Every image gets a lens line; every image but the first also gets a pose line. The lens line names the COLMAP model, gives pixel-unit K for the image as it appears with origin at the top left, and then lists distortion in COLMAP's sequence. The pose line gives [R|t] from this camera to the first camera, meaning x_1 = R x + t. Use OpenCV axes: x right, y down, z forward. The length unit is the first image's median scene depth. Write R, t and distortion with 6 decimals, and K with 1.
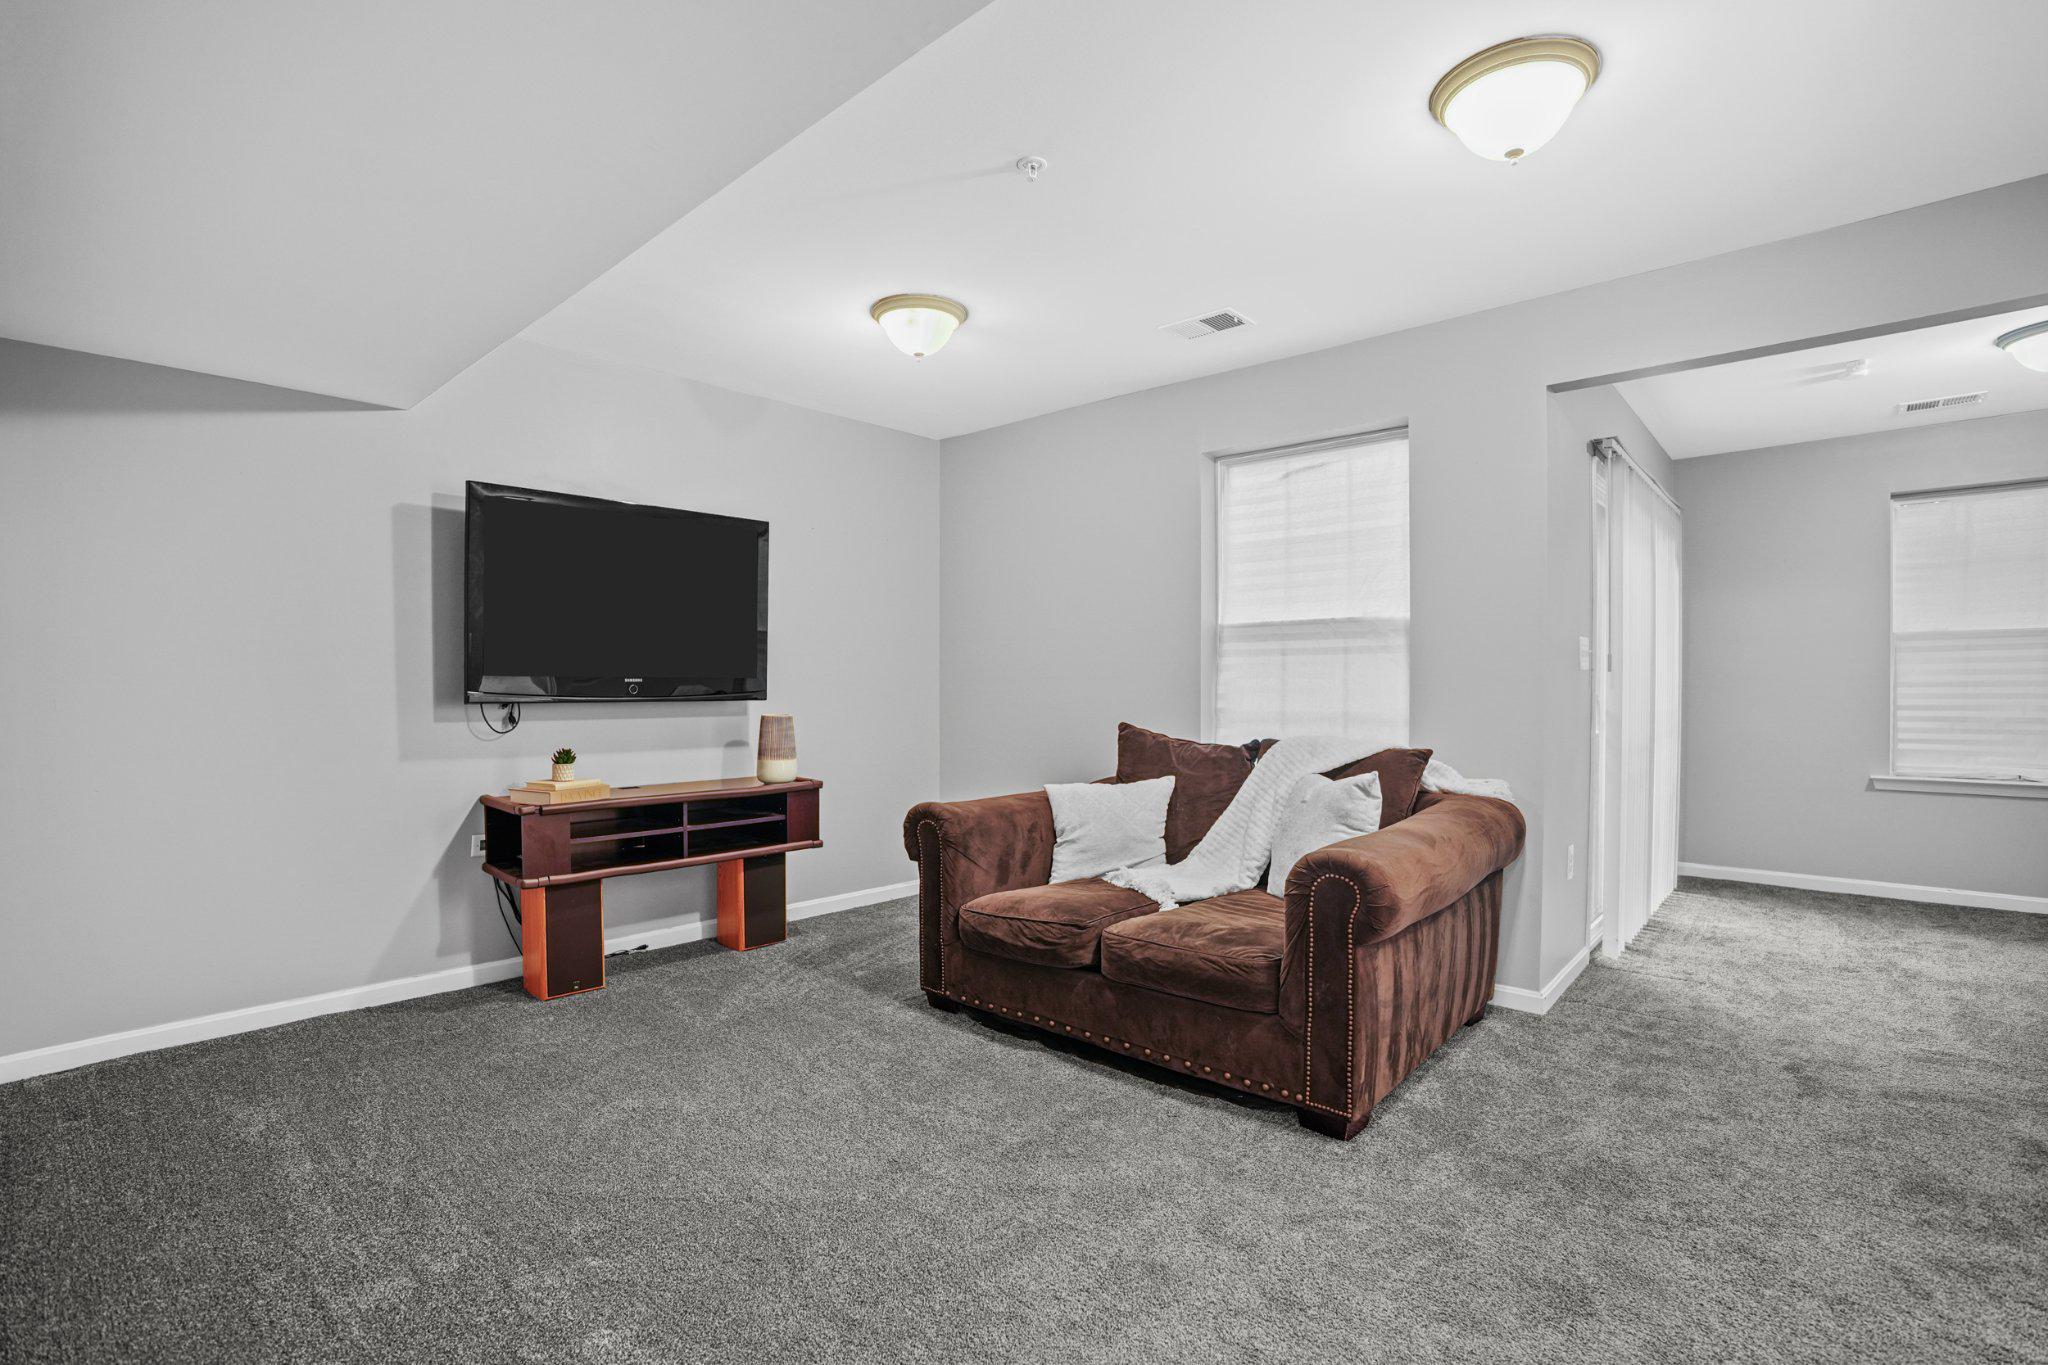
lens RADIAL K [[947.0, 0, 1028.3], [0, 947.0, 684.6], [0, 0, 1]] dist [-0.029157, -0.000276]
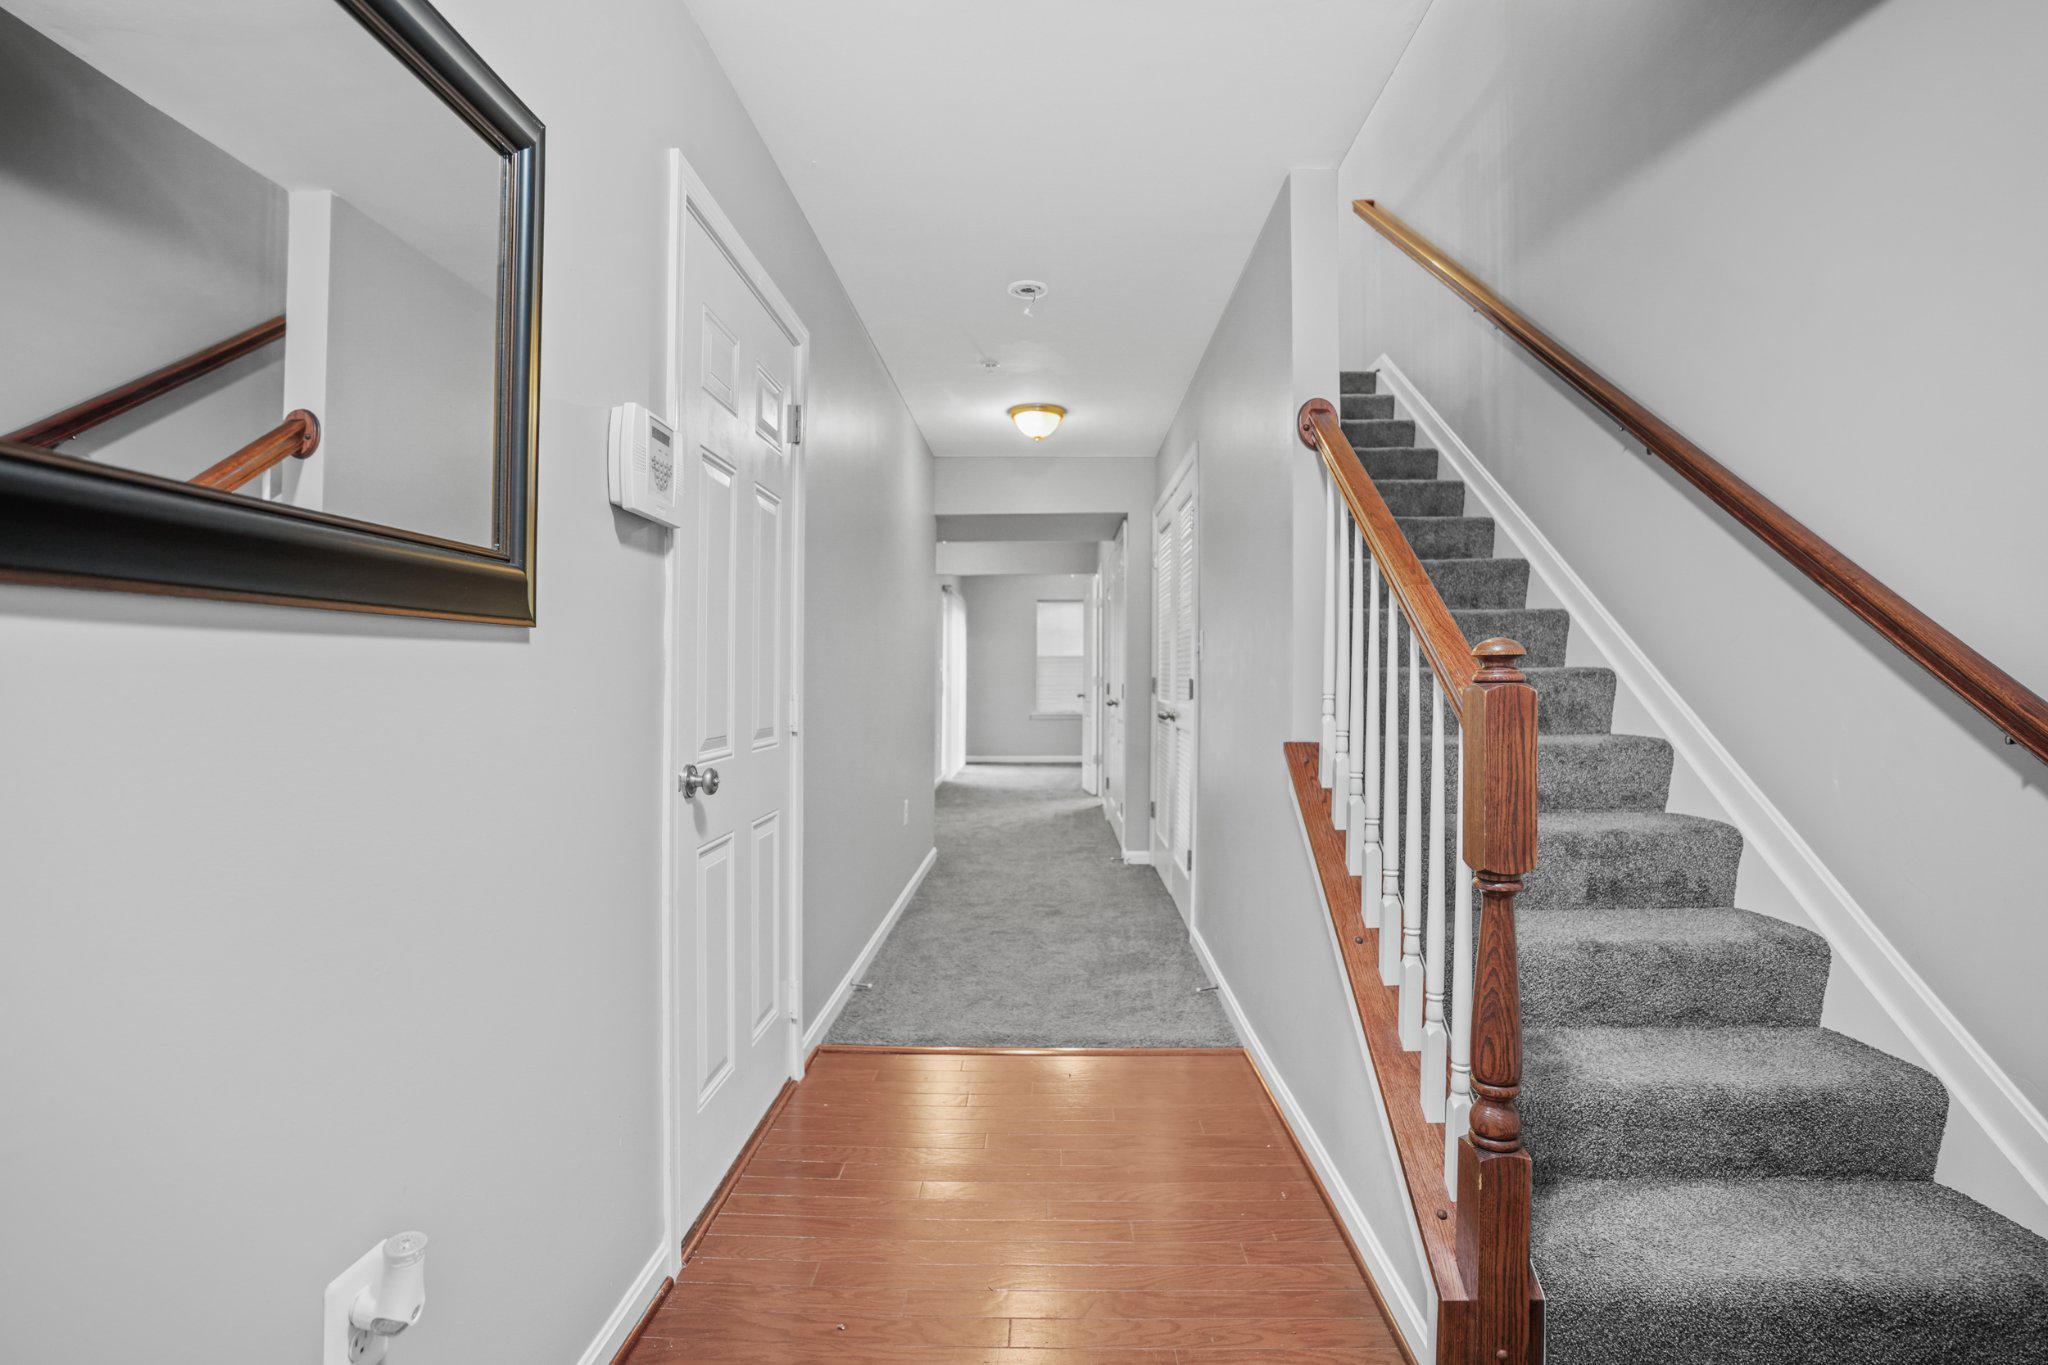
lens RADIAL K [[947.0, 0, 1024.2], [0, 947.0, 677.8], [0, 0, 1]] dist [-0.029157, -0.000276]
pose [[0.767515, 0.000243, 0.641031, -0.771209], [0.001177, 0.999998, -0.001788, 0.008275], [-0.641030, 0.002127, 0.767513, -0.991217]]
